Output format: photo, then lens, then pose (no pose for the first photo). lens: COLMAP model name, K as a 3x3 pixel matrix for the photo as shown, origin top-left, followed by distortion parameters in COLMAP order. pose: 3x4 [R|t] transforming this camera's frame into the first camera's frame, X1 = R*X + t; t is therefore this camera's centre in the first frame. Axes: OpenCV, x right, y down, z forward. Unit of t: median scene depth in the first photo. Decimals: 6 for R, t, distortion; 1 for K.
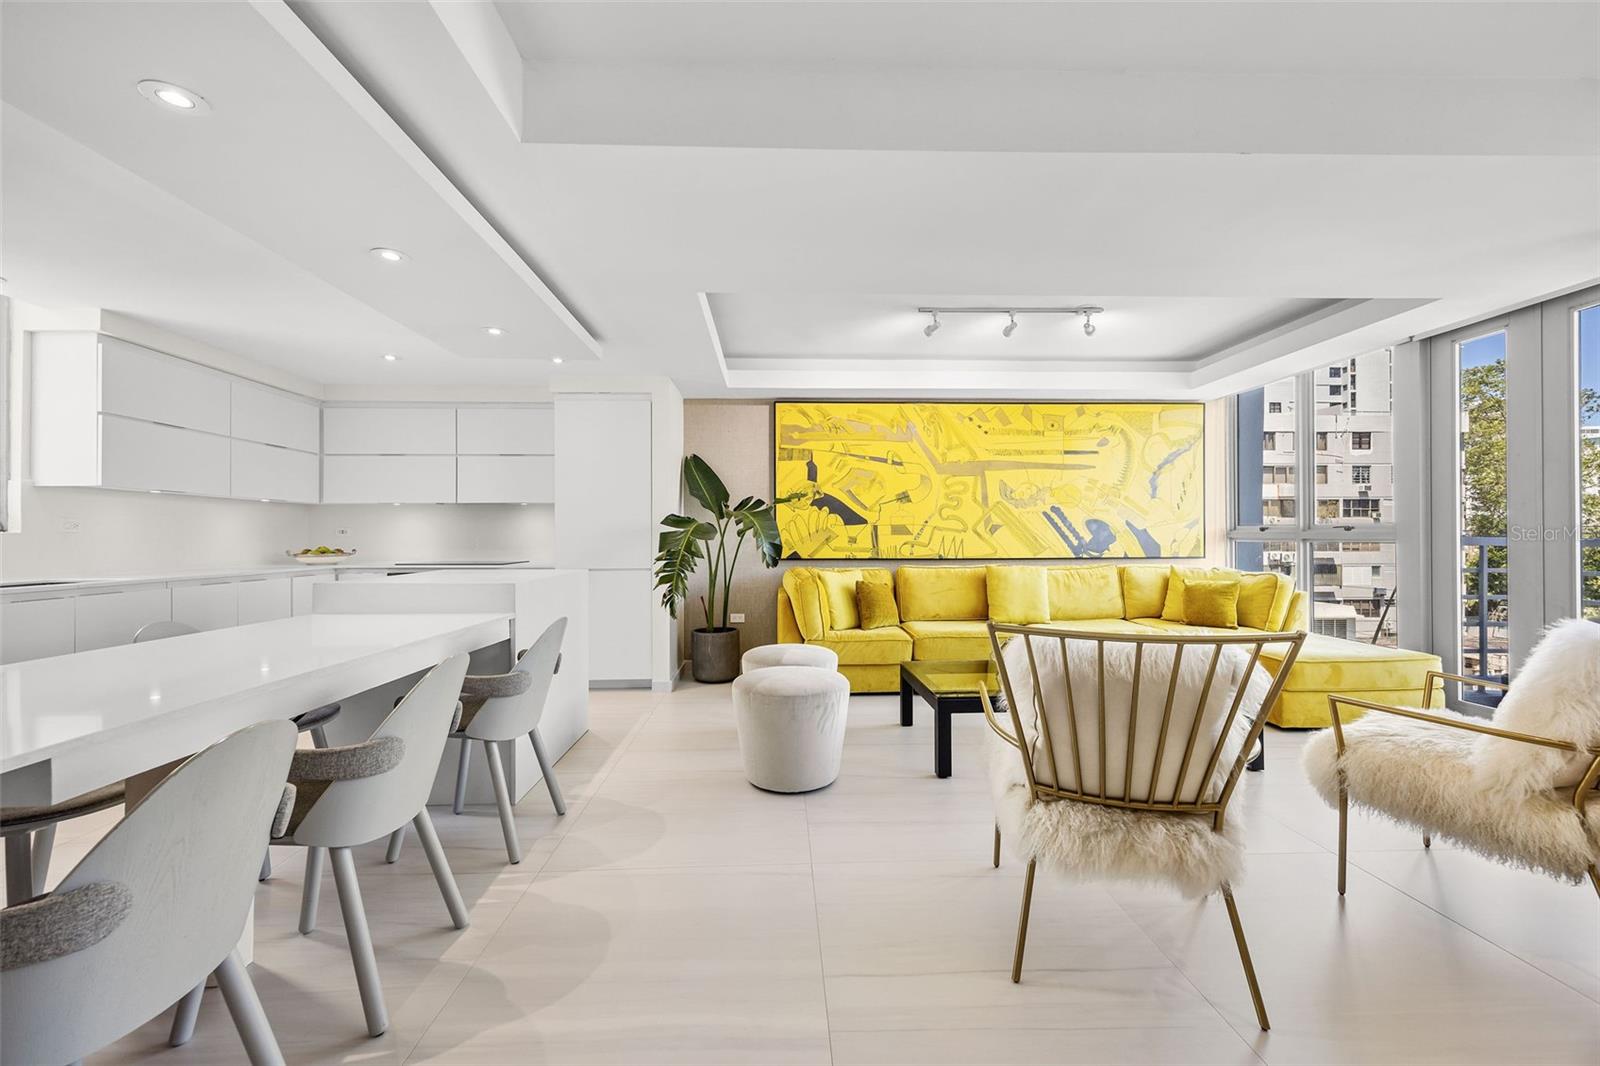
lens RADIAL K [[644.2, 0, 802.3], [0, 644.2, 534.2], [0, 0, 1]] dist [0.008696, -0.001723]
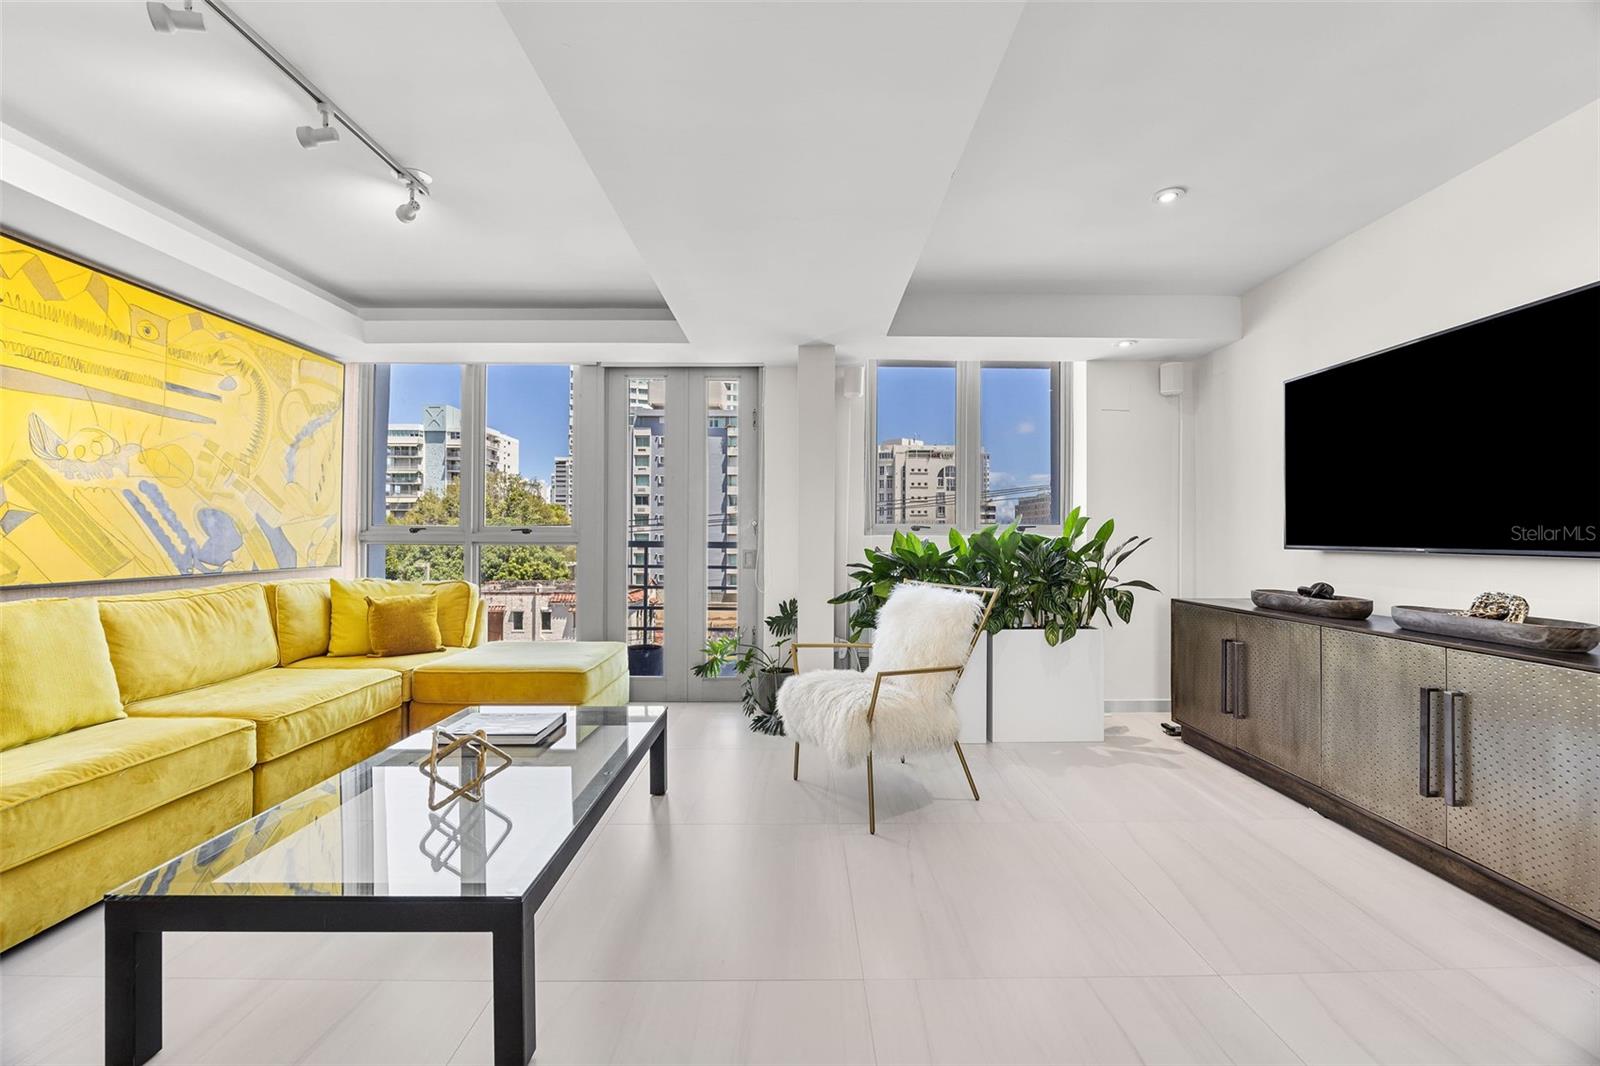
lens RADIAL K [[657.7, 0, 804.7], [0, 657.7, 529.6], [0, 0, 1]] dist [-0.015053, 0.000360]
pose [[0.023190, 0.016316, 0.999598, -0.135495], [-0.006160, 0.999850, -0.016177, 0.002040], [-0.999712, -0.005782, 0.023287, 0.444893]]
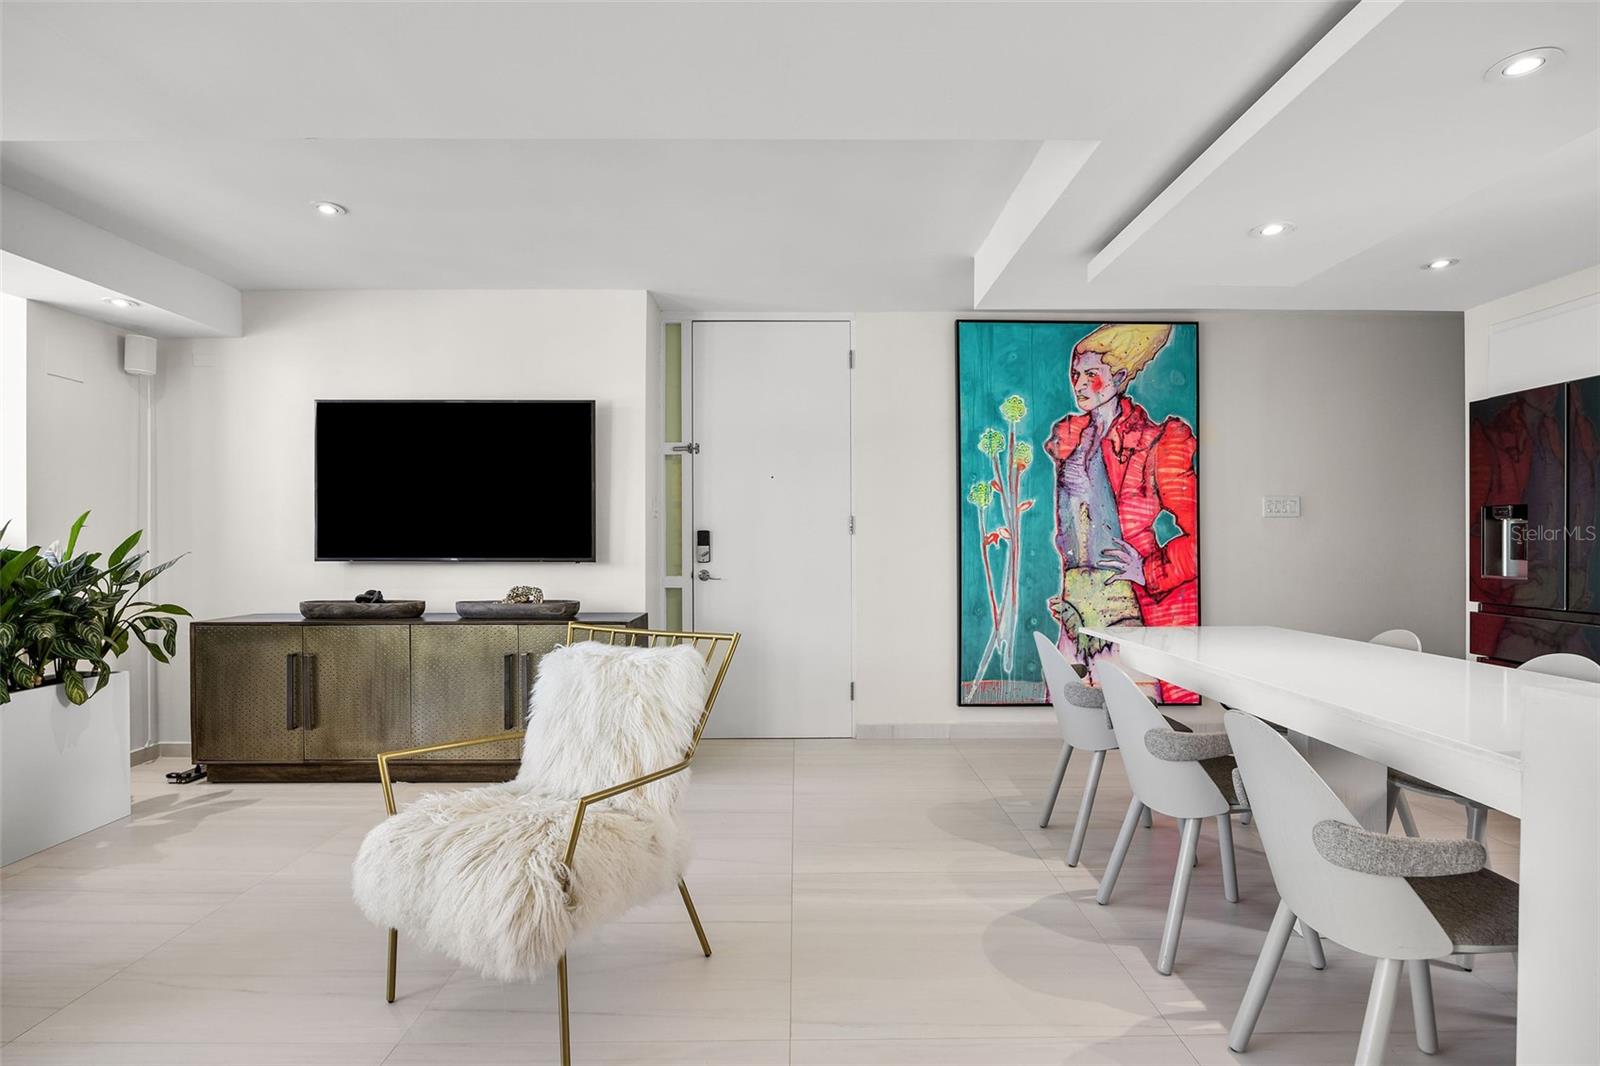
lens RADIAL K [[785.1, 0, 824.6], [0, 785.1, 541.4], [0, 0, 1]] dist [-0.017874, 0.003921]
pose [[-0.999854, 0.005184, 0.016300, -0.021303], [0.005148, 0.999984, -0.002209, -0.007620], [-0.016312, -0.002125, -0.999865, 0.764221]]
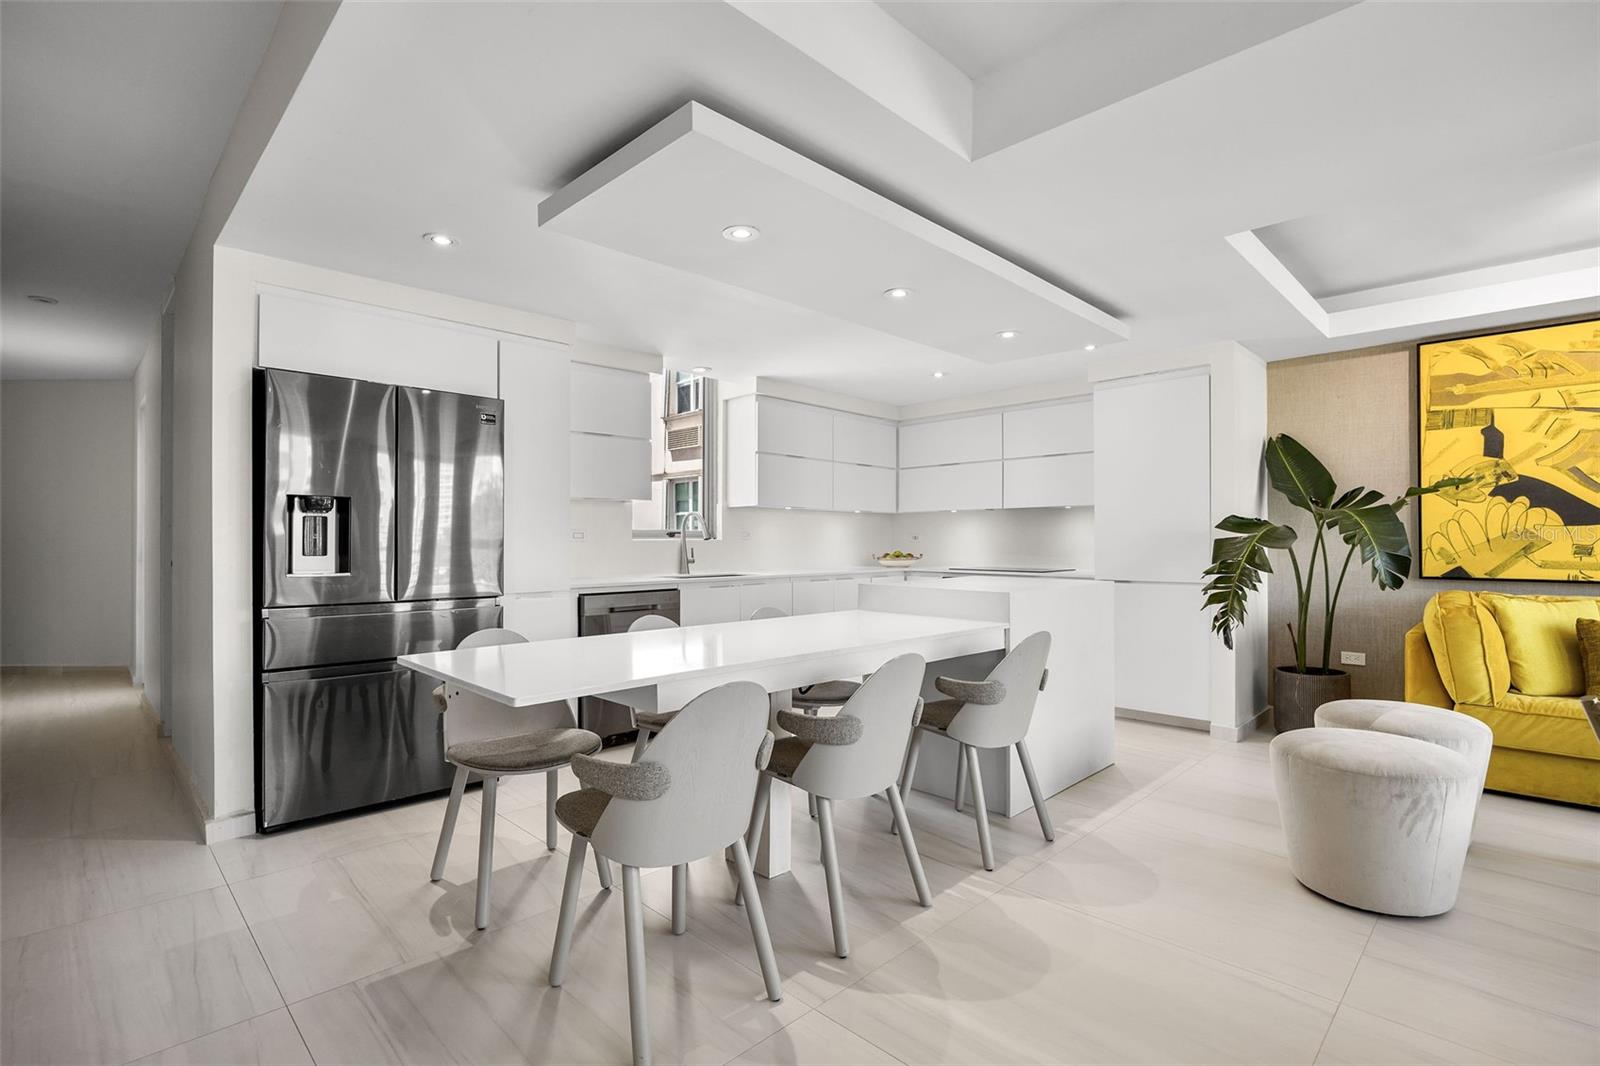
lens RADIAL K [[744.3, 0, 803.3], [0, 744.3, 539.5], [0, 0, 1]] dist [-0.013461, 0.001487]
pose [[0.679271, 0.000678, -0.733887, 0.086342], [0.001714, 0.999995, 0.002511, -0.003994], [0.733885, -0.002964, 0.679267, 0.001960]]
